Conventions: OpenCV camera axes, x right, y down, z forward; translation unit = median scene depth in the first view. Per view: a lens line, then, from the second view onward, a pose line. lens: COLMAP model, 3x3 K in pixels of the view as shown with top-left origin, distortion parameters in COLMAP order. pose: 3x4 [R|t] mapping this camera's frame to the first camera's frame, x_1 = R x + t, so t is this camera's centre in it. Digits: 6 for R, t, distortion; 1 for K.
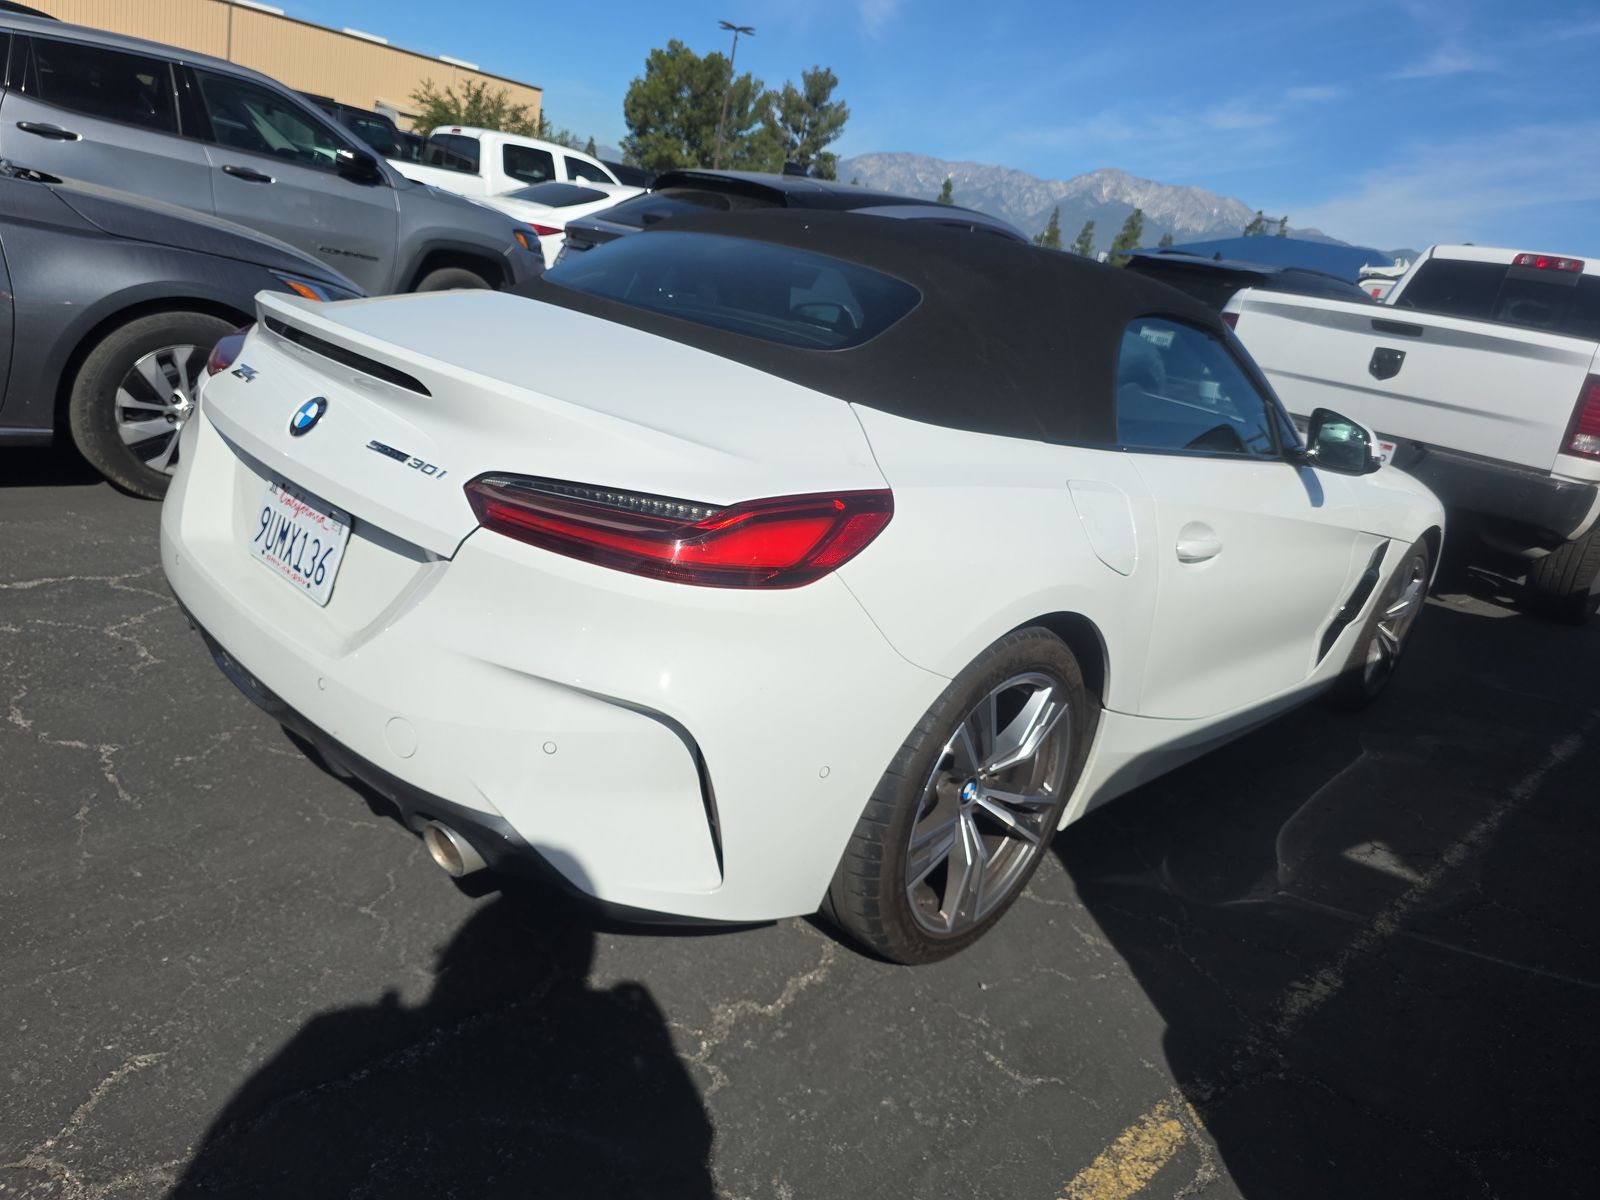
lens RADIAL K [[1089.7, 0, 793.1], [0, 1089.7, 599.3], [0, 0, 1]] dist [0.050519, -0.054708]
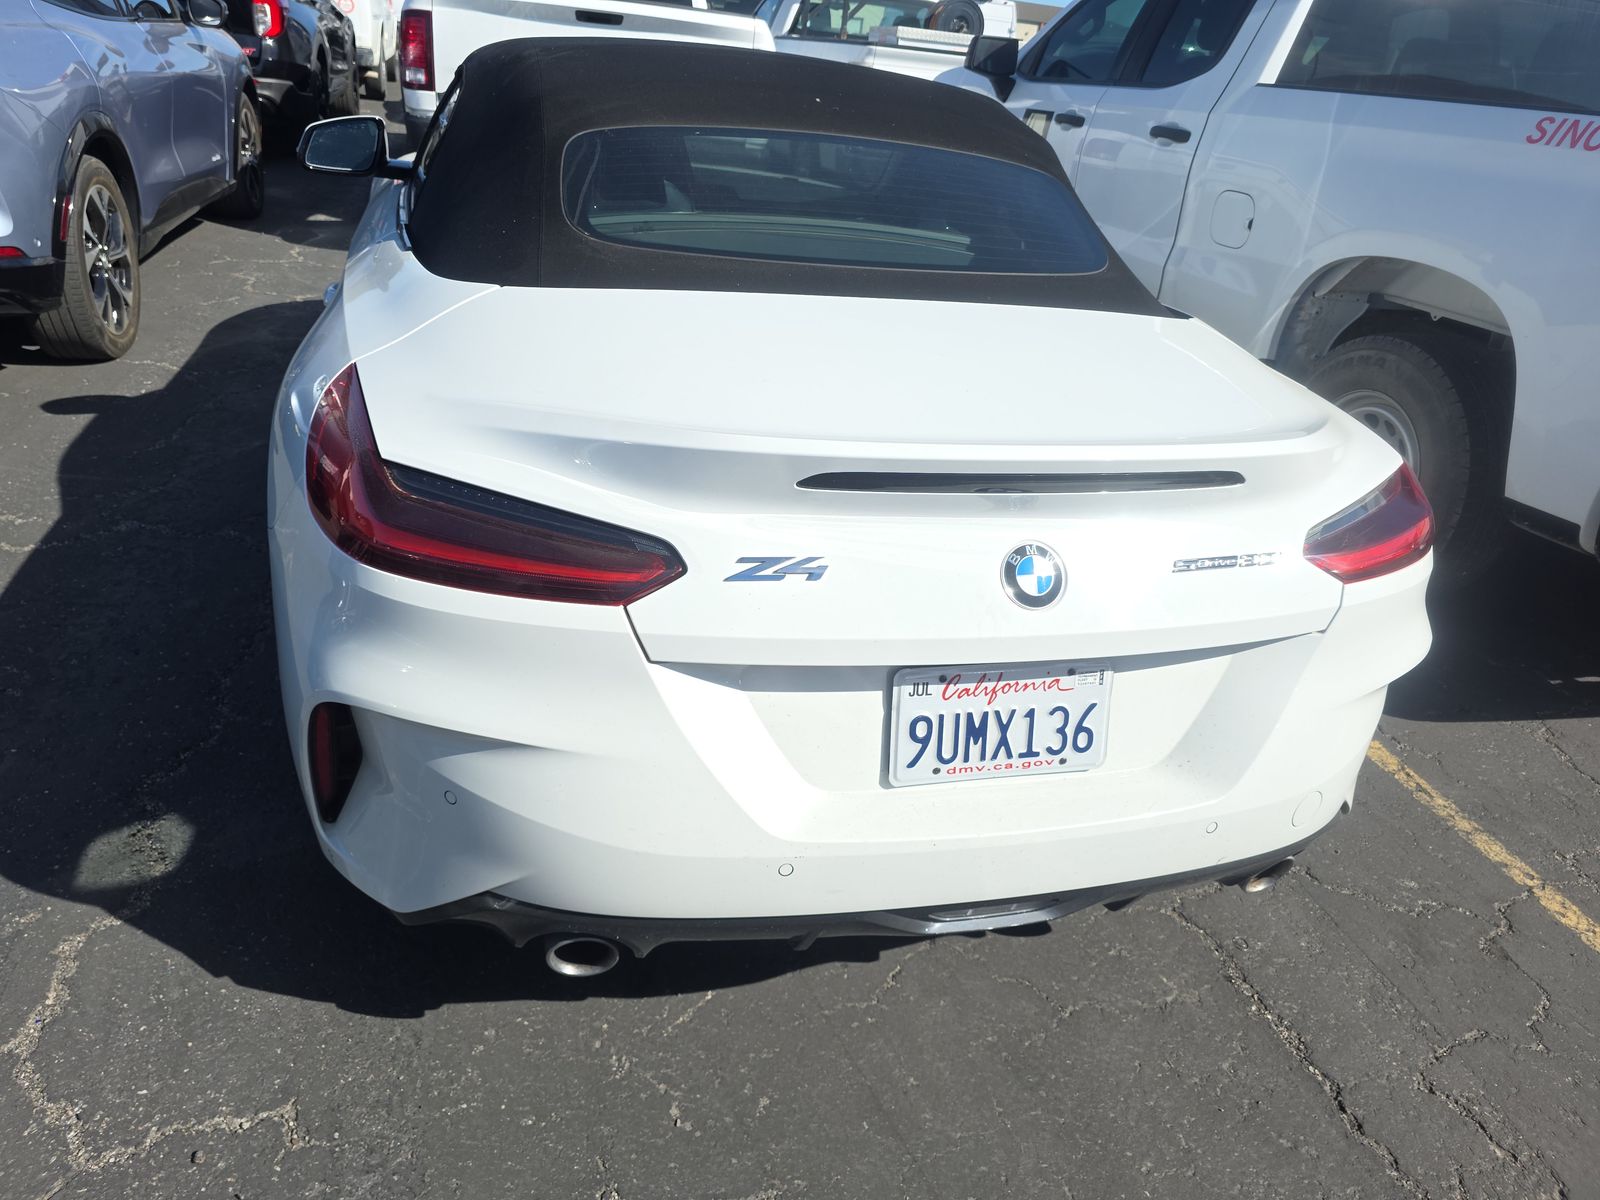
lens RADIAL K [[1089.7, 0, 793.2], [0, 1089.7, 588.2], [0, 0, 1]] dist [0.050519, -0.054708]
pose [[0.521617, -0.486656, 0.700772, -1.026385], [0.248412, 0.872408, 0.420945, -0.499492], [-0.816215, -0.045492, 0.575954, 0.697667]]
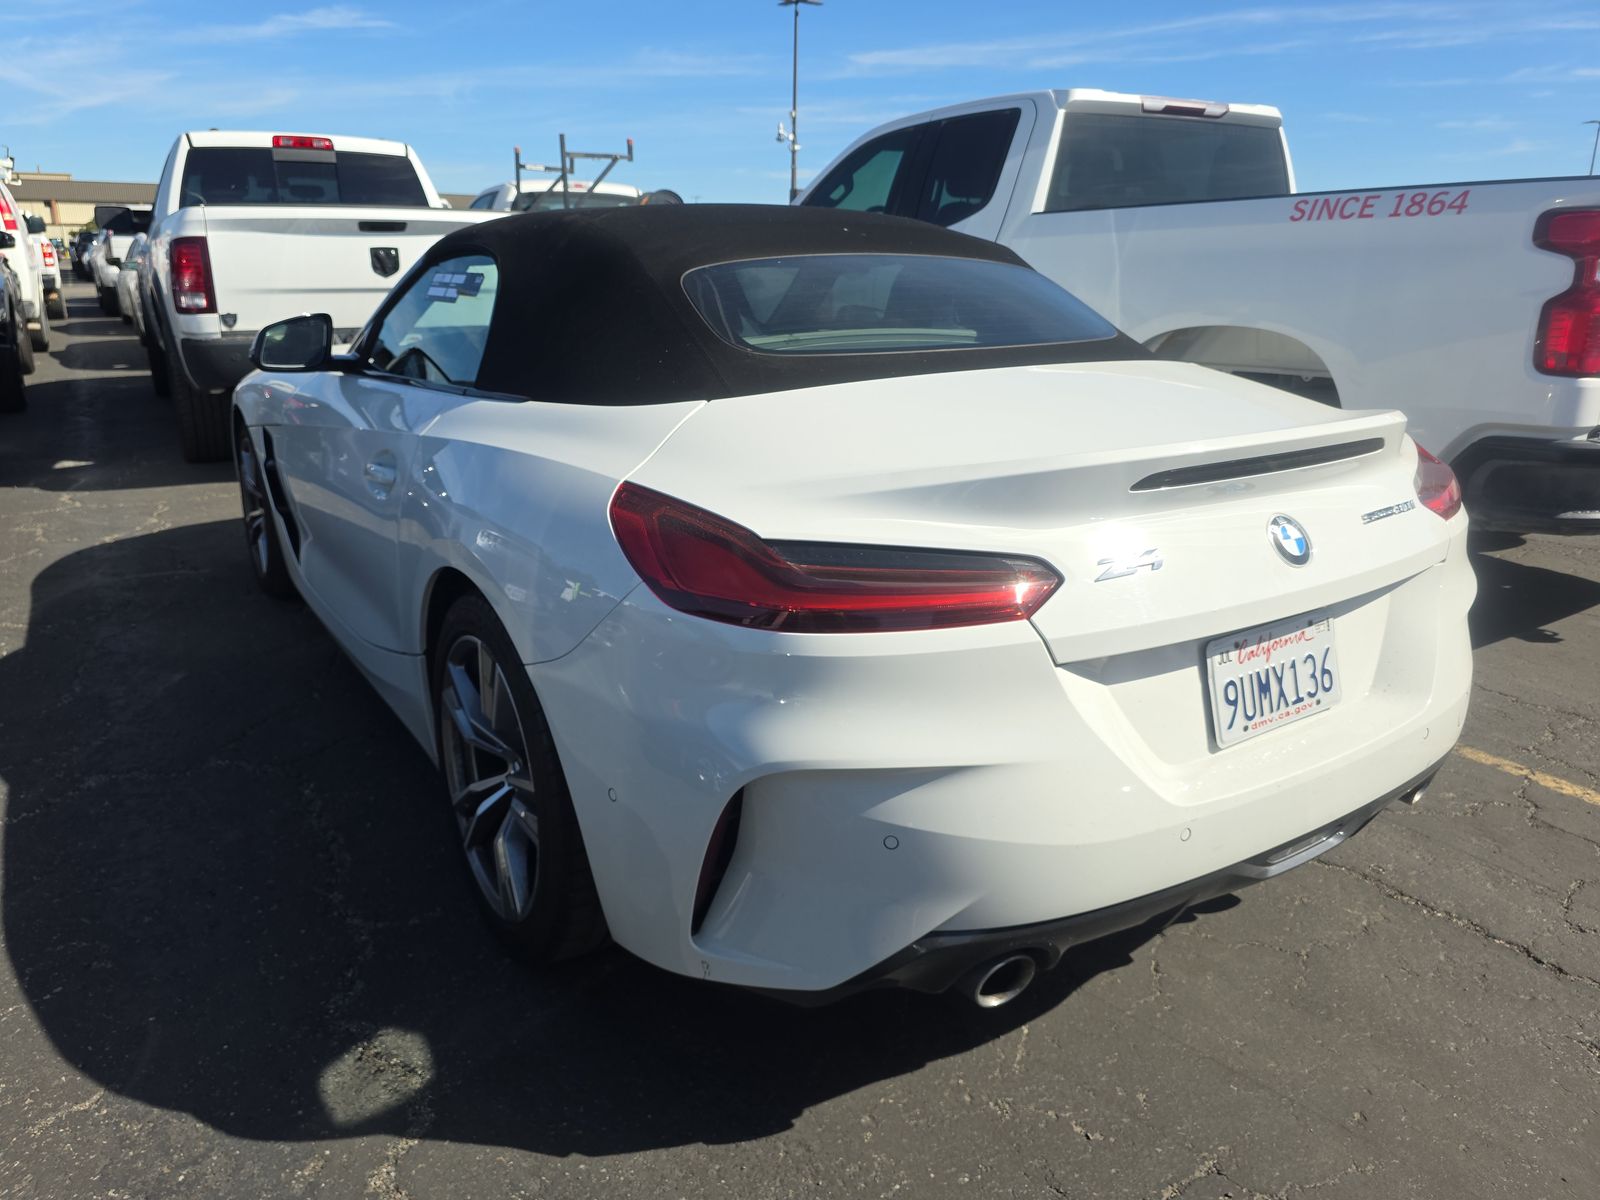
lens RADIAL K [[1089.7, 0, 787.6], [0, 1089.7, 593.4], [0, 0, 1]] dist [0.050519, -0.054708]
pose [[0.216374, -0.446506, 0.868225, -1.287663], [0.332510, 0.869829, 0.364465, -0.573321], [-0.917943, 0.209833, 0.336677, 1.065033]]
